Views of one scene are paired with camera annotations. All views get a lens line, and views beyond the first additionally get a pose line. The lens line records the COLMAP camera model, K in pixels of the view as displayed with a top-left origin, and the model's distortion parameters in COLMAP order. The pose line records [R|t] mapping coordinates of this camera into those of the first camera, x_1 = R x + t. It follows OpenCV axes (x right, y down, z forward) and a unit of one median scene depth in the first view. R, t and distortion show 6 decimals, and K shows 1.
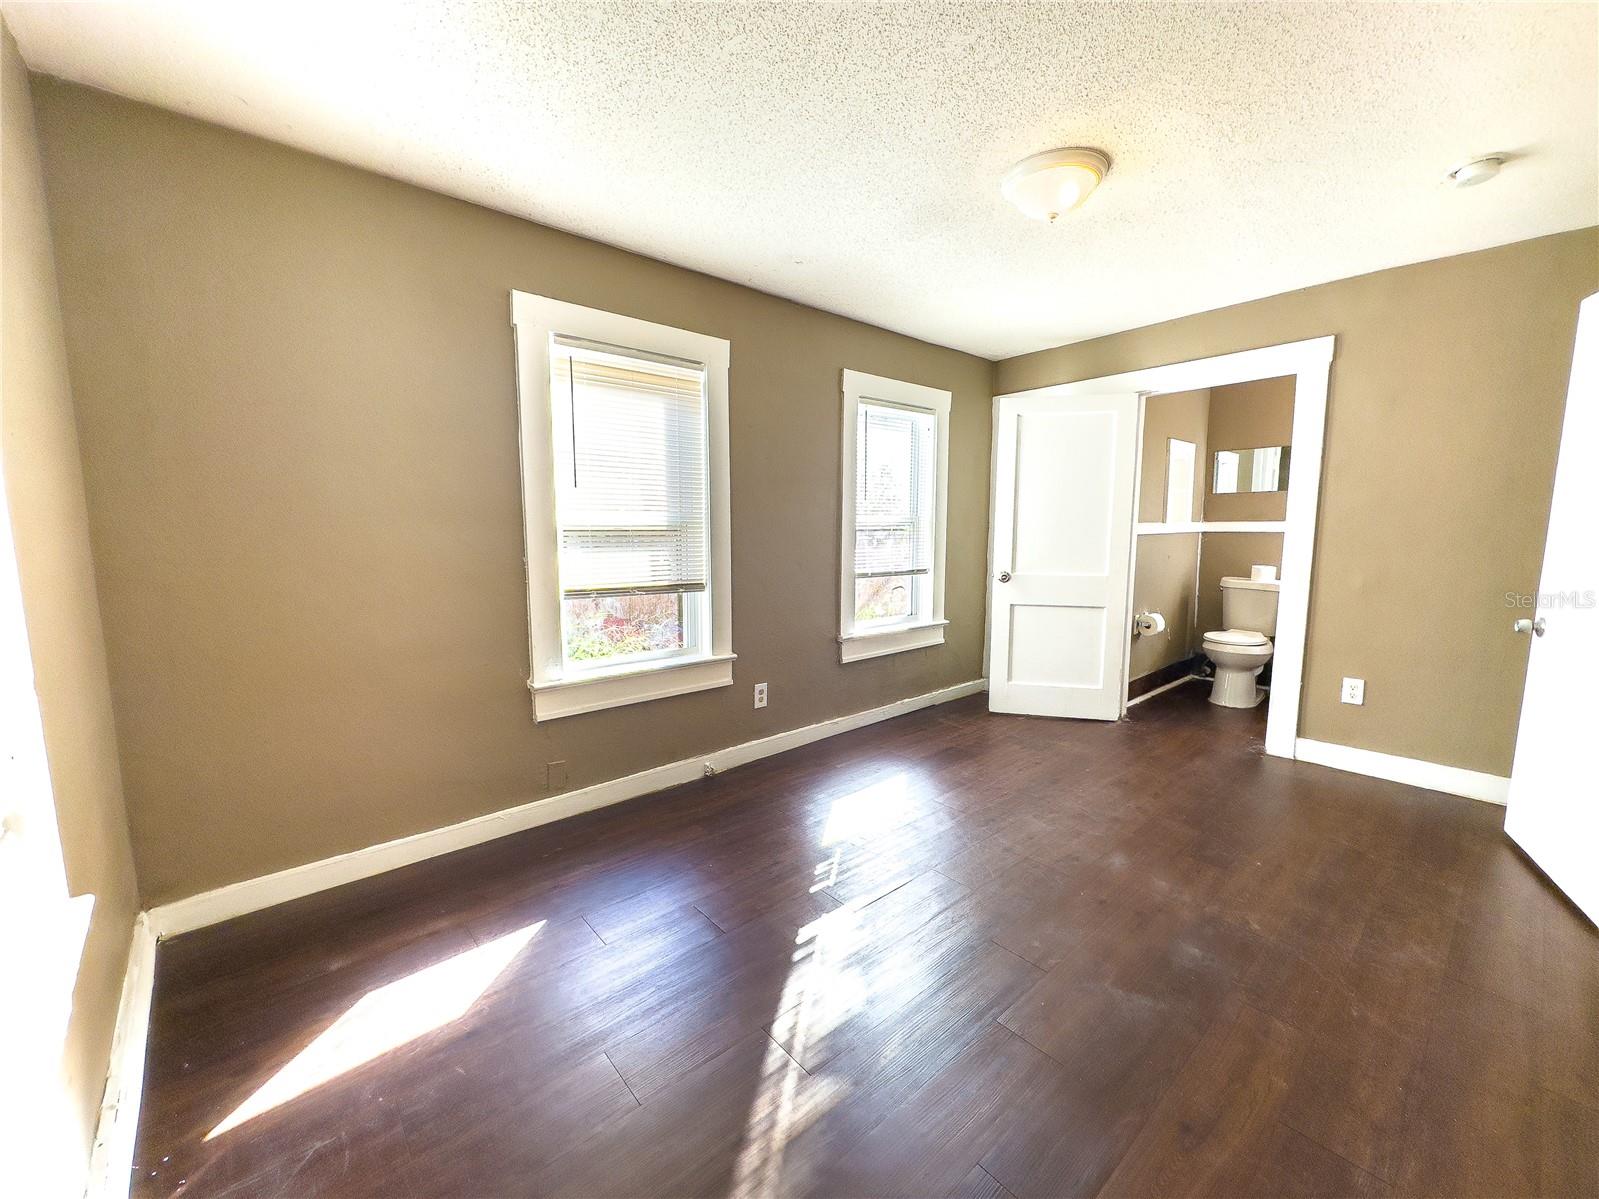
lens RADIAL K [[646.7, 0, 804.2], [0, 646.7, 601.7], [0, 0, 1]] dist [-0.000541, -0.000066]
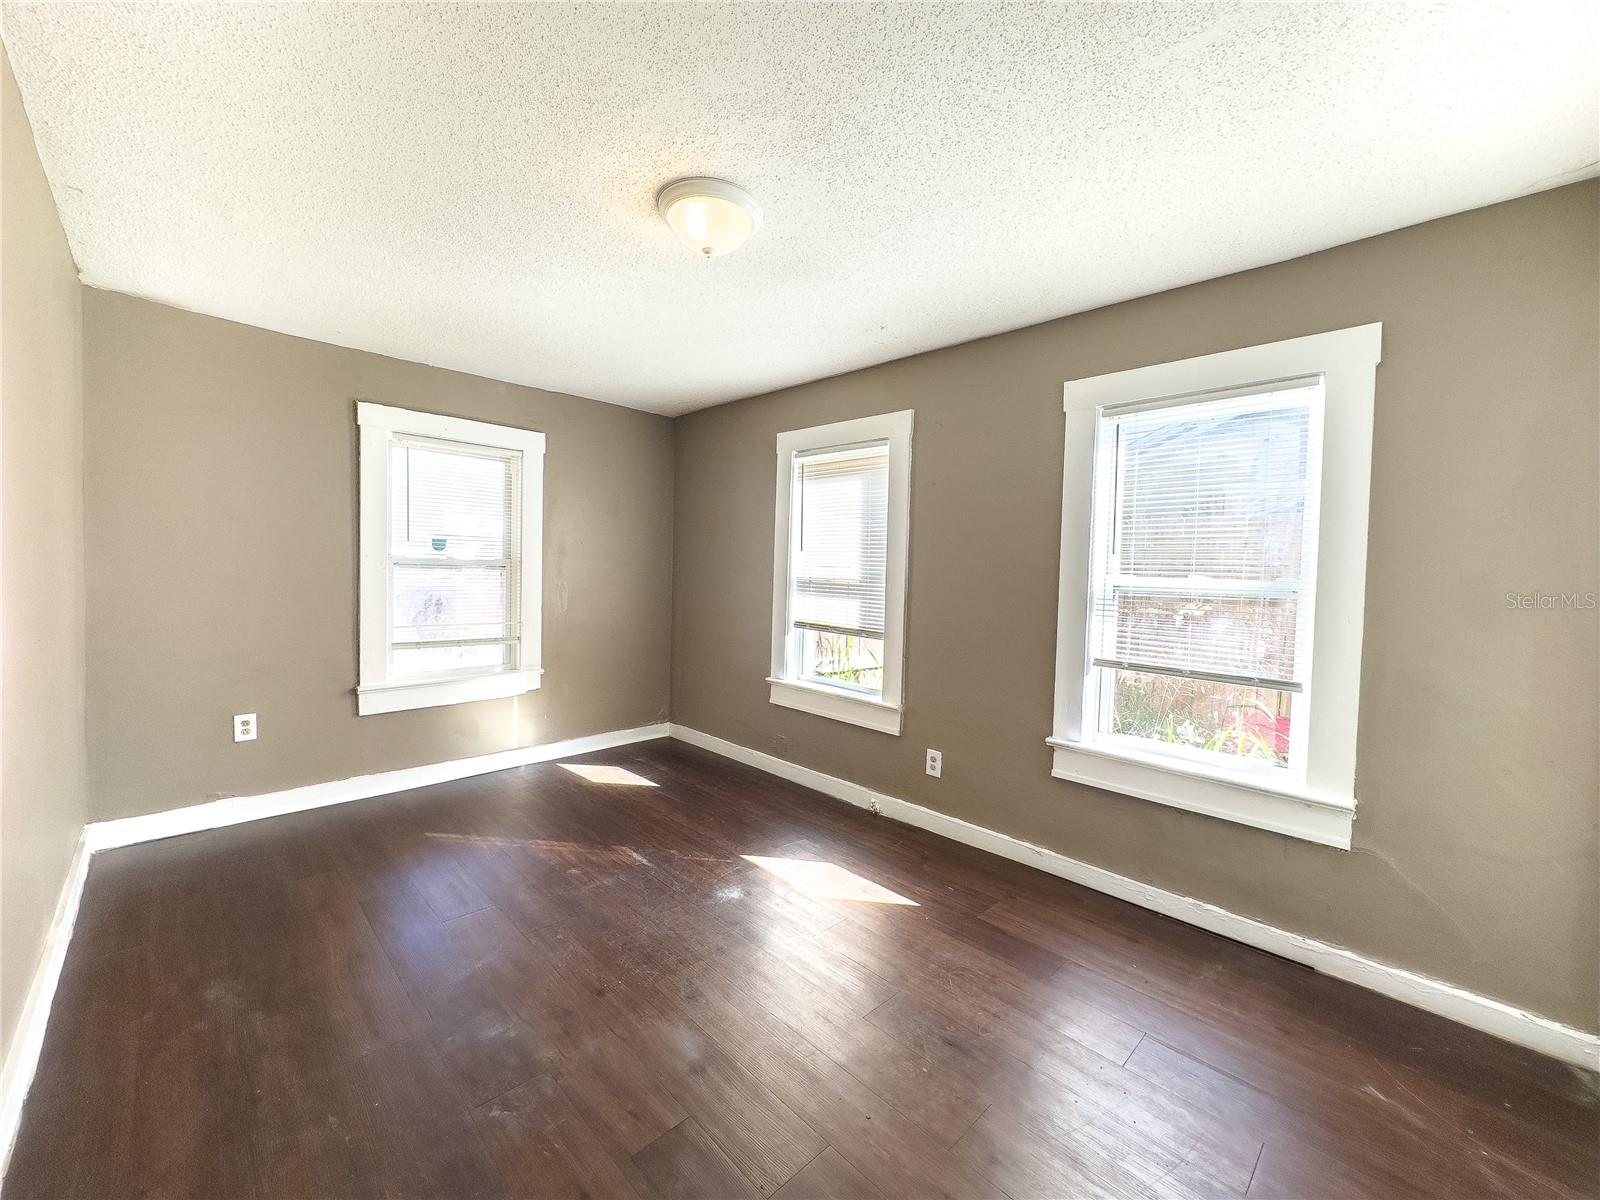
lens RADIAL K [[640.3, 0, 783.1], [0, 640.3, 598.7], [0, 0, 1]] dist [-0.000439, -0.000042]
pose [[0.038095, 0.041219, -0.998424, 1.107163], [-0.152485, 0.987687, 0.034958, -0.117743], [0.987571, 0.150912, 0.043911, 0.931410]]
